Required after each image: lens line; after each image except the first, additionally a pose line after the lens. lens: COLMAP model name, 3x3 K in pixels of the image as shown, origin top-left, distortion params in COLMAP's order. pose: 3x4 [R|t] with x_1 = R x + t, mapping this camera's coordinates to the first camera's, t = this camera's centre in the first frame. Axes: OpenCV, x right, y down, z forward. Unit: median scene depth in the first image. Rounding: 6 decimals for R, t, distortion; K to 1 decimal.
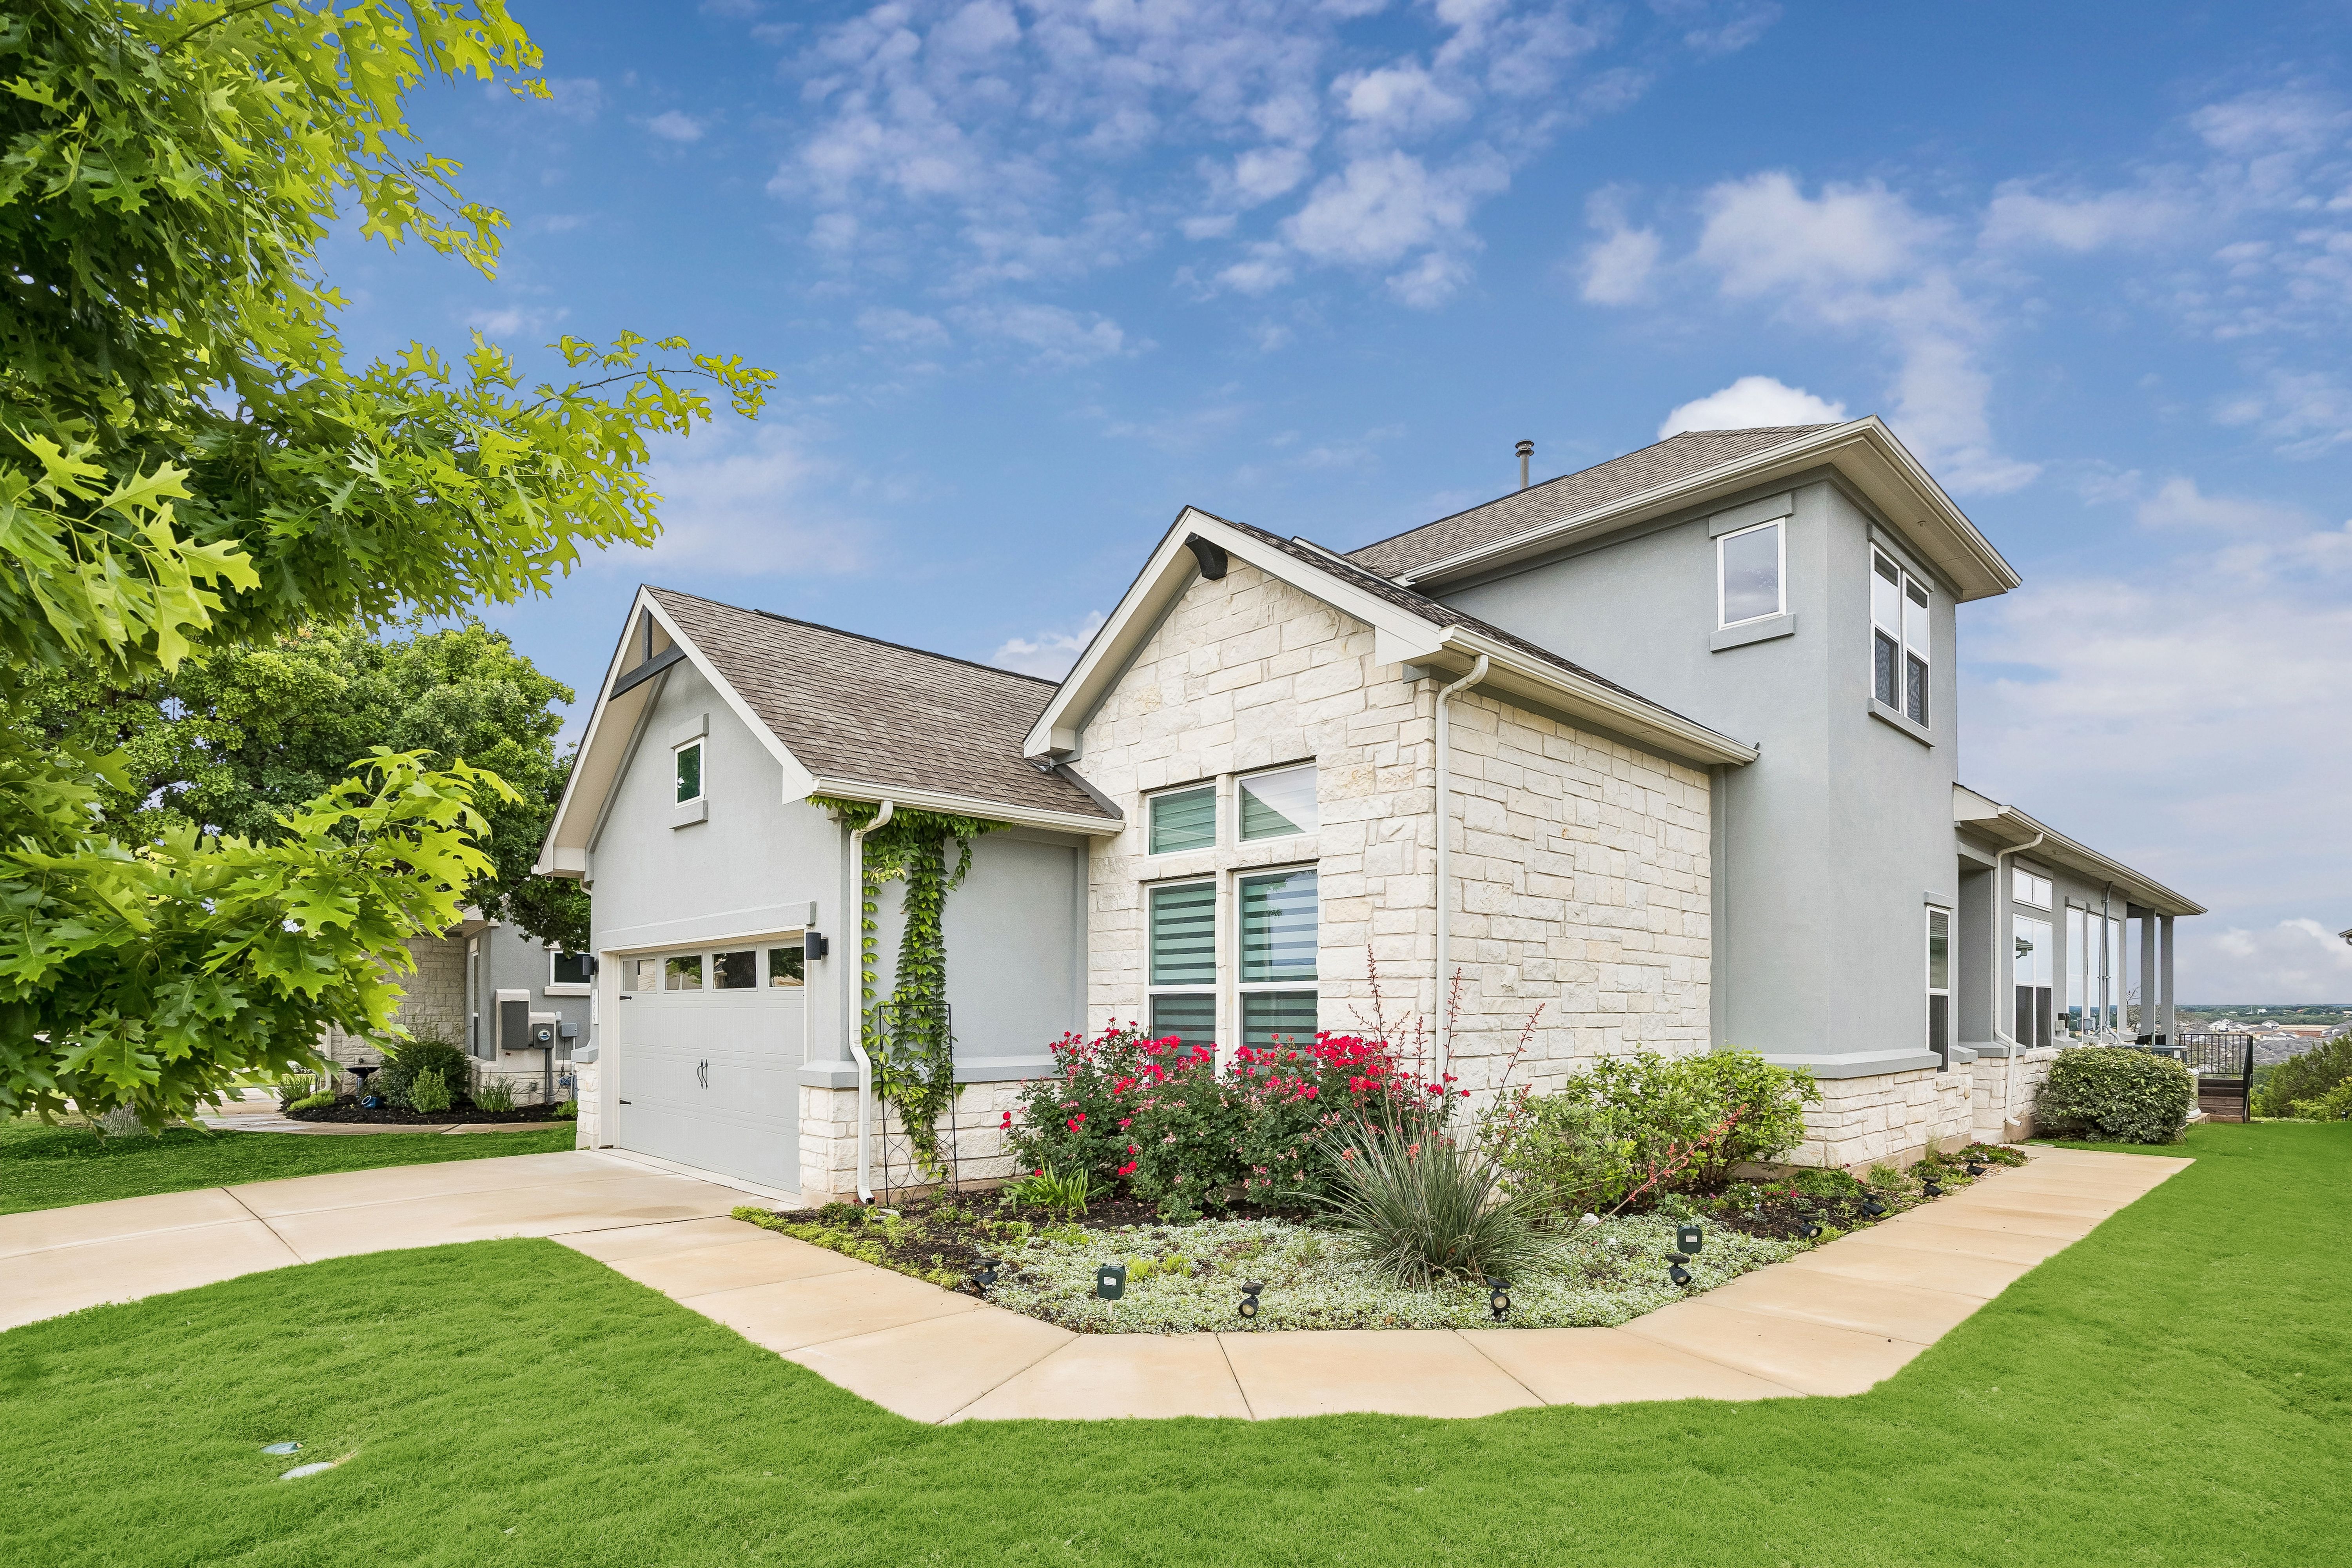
lens RADIAL K [[1149.4, 0, 1187.0], [0, 1149.4, 815.7], [0, 0, 1]] dist [-0.004773, 0.000244]
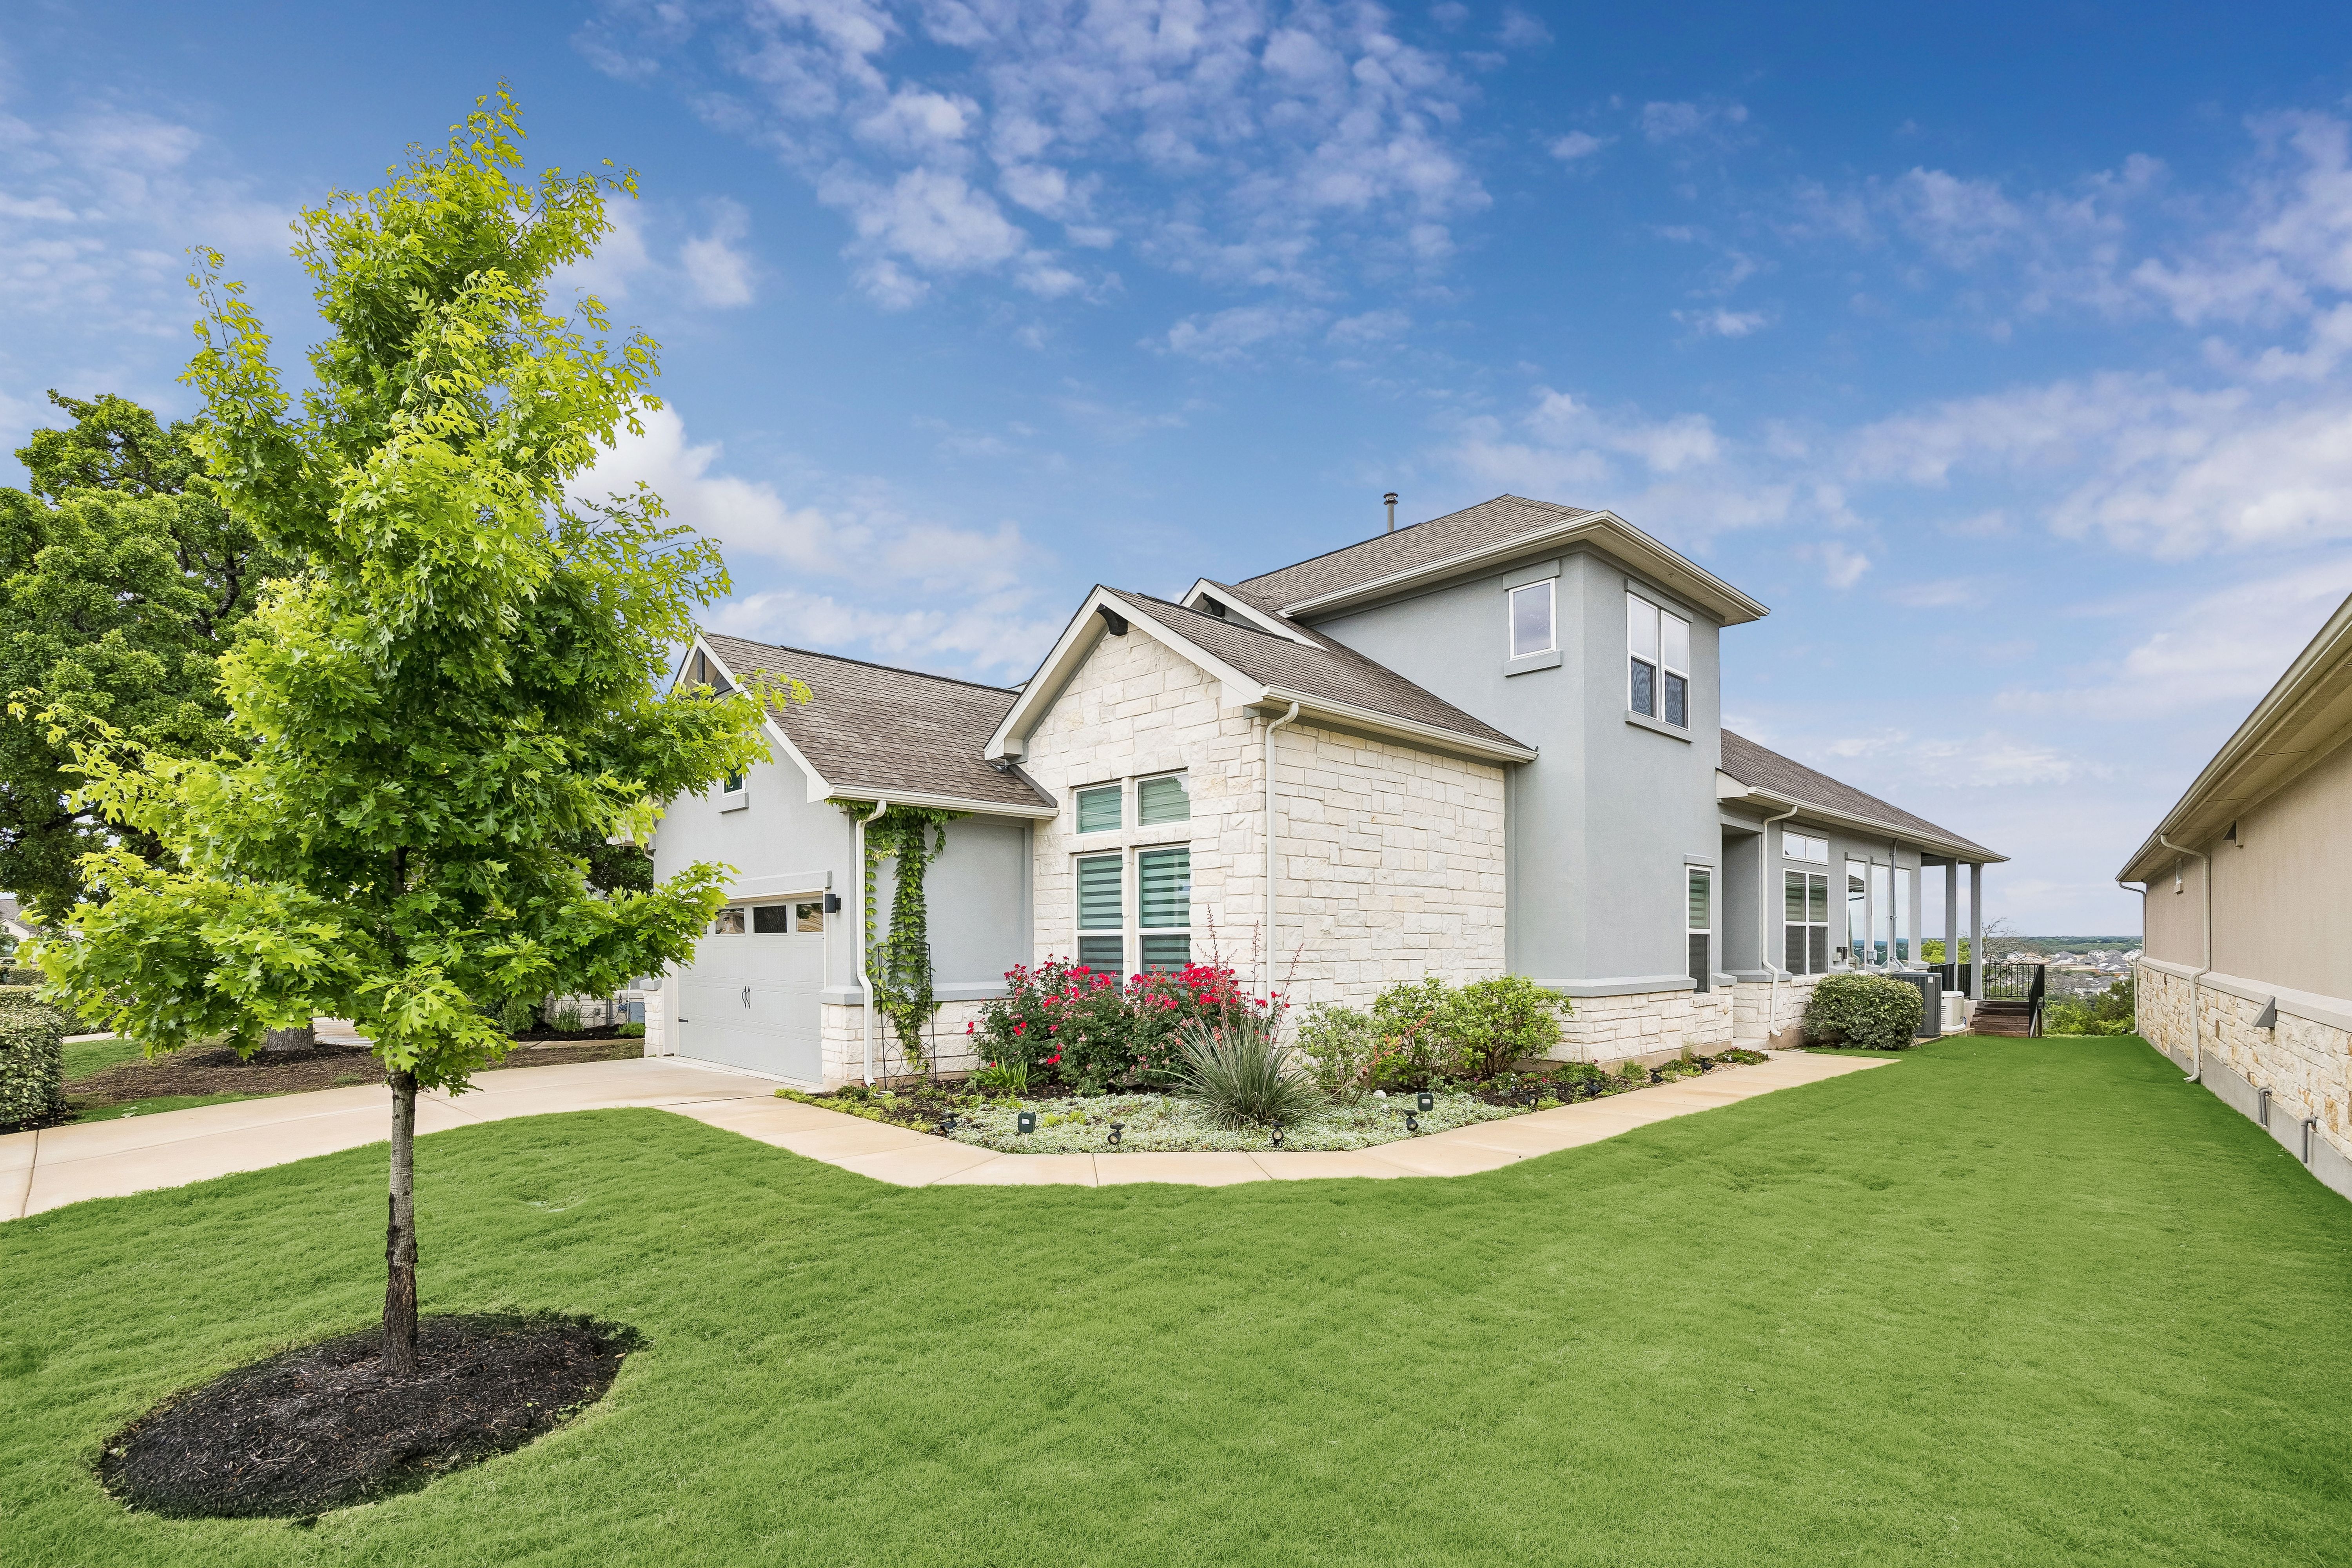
lens RADIAL K [[1108.8, 0, 1176.0], [0, 1108.8, 784.0], [0, 0, 1]] dist [-0.000768, -0.000248]
pose [[0.999991, -0.004126, -0.000378, 0.091902], [0.004134, 0.999712, 0.023619, -0.059550], [0.000280, -0.023621, 0.999721, -0.329326]]
